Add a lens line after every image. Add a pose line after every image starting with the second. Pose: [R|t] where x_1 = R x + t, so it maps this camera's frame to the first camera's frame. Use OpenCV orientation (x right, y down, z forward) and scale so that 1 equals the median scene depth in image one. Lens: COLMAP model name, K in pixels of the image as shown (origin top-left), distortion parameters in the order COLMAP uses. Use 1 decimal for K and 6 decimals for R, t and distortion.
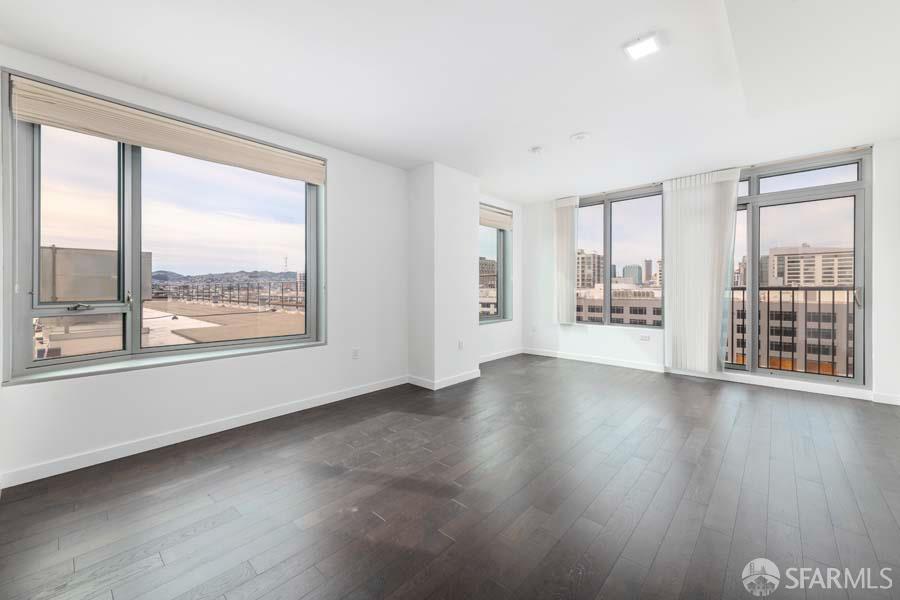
lens RADIAL K [[357.8, 0, 452.7], [0, 357.8, 288.9], [0, 0, 1]] dist [-0.001481, -0.000359]
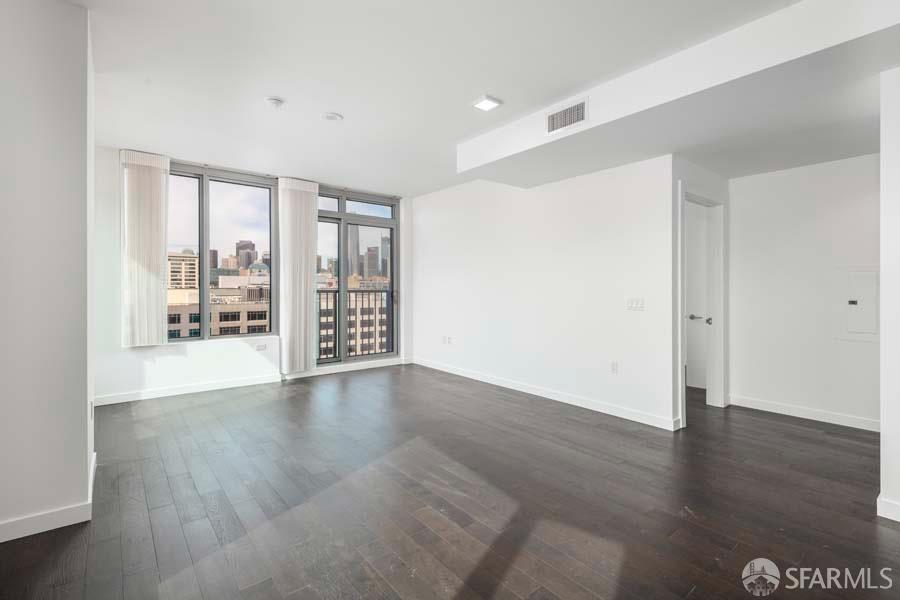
lens RADIAL K [[416.4, 0, 451.8], [0, 416.4, 286.7], [0, 0, 1]] dist [0.002168, 0.000110]
pose [[0.148213, 0.011265, 0.988891, -0.423313], [-0.000266, 0.999936, -0.011351, 0.000230], [-0.988955, 0.001420, 0.148206, 0.397343]]
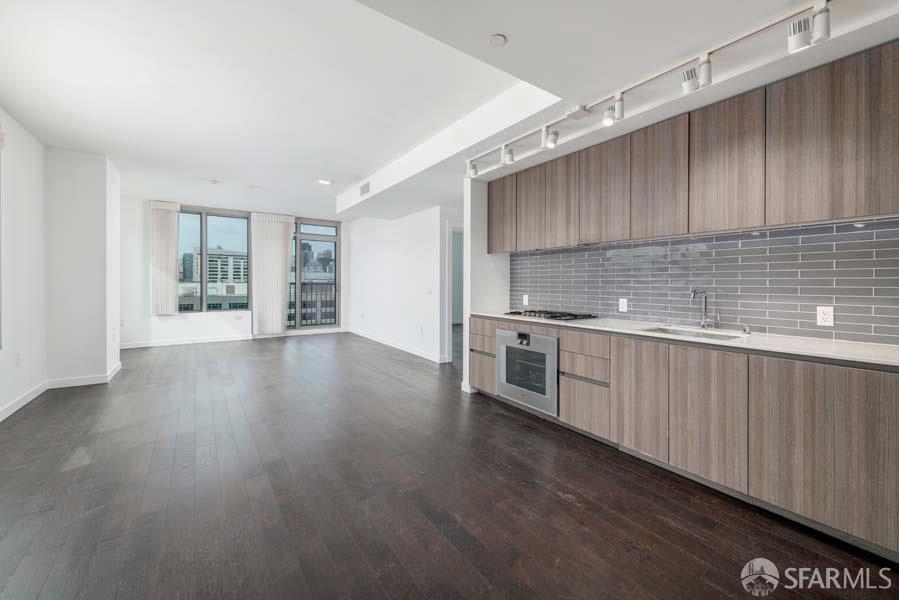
lens RADIAL K [[357.4, 0, 452.2], [0, 357.4, 289.0], [0, 0, 1]] dist [-0.001481, -0.000359]
pose [[0.213901, -0.006414, 0.976834, -0.706977], [-0.006675, 0.999945, 0.008028, 0.005557], [-0.976833, -0.008237, 0.213846, -0.148587]]
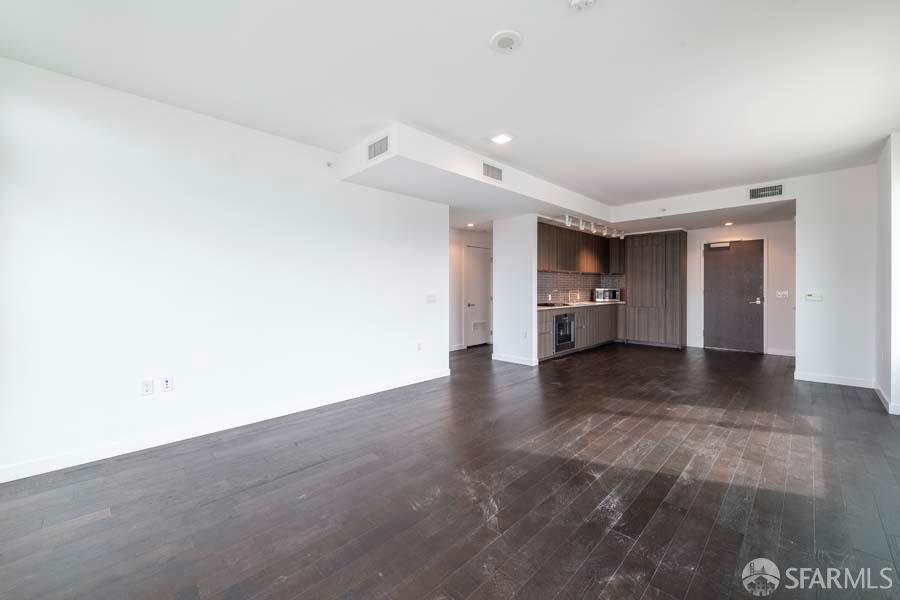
lens RADIAL K [[357.8, 0, 452.7], [0, 357.8, 288.9], [0, 0, 1]] dist [-0.001481, -0.000359]
pose [[-0.998980, 0.006793, 0.044643, 0.300977], [0.007014, 0.999964, 0.004802, -0.007717], [-0.044609, 0.005111, -0.998991, 1.142176]]
